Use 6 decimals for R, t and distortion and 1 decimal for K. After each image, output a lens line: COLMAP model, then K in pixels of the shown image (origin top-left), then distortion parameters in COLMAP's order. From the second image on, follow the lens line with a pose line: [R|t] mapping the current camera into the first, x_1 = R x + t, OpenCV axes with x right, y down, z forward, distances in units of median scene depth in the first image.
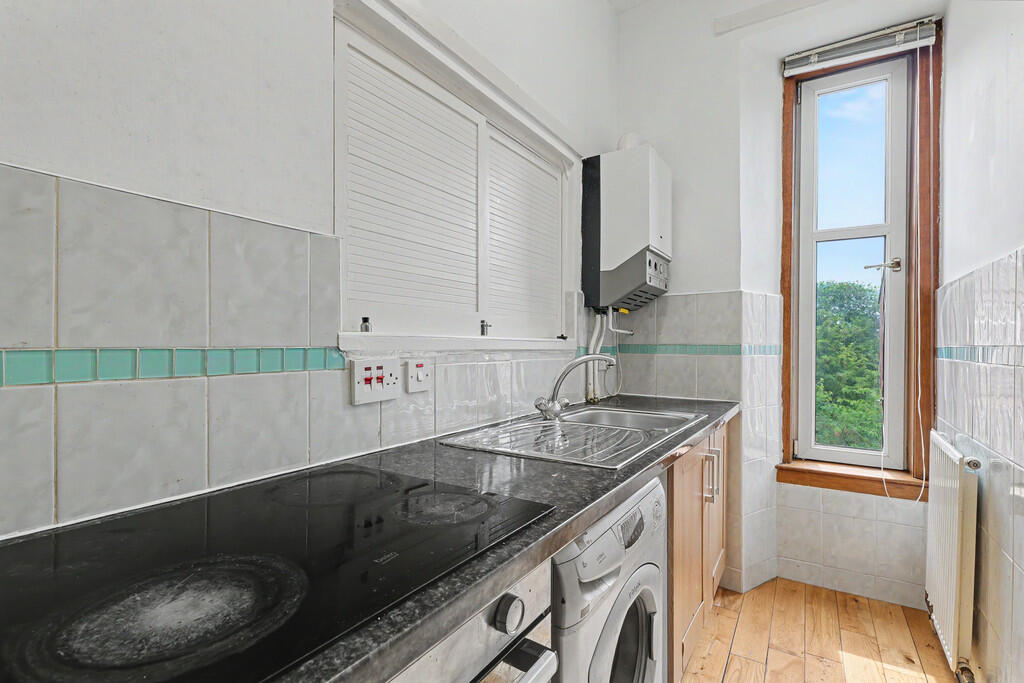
lens RADIAL K [[479.6, 0, 512.0], [0, 479.6, 341.5], [0, 0, 1]] dist [-0.000454, -0.000198]
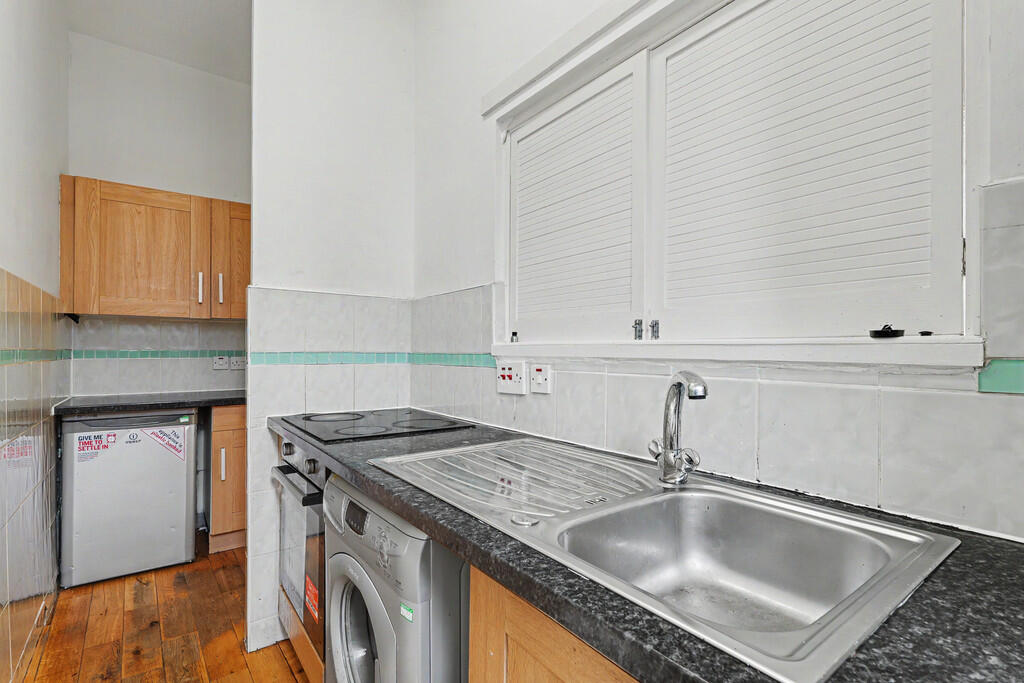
lens RADIAL K [[479.6, 0, 512.0], [0, 479.6, 341.5], [0, 0, 1]] dist [-0.000454, -0.000198]
pose [[-0.351345, -0.024435, -0.935927, 0.983632], [0.000829, 0.999651, -0.026410, 0.013883], [0.936246, -0.010055, -0.351202, 1.472293]]
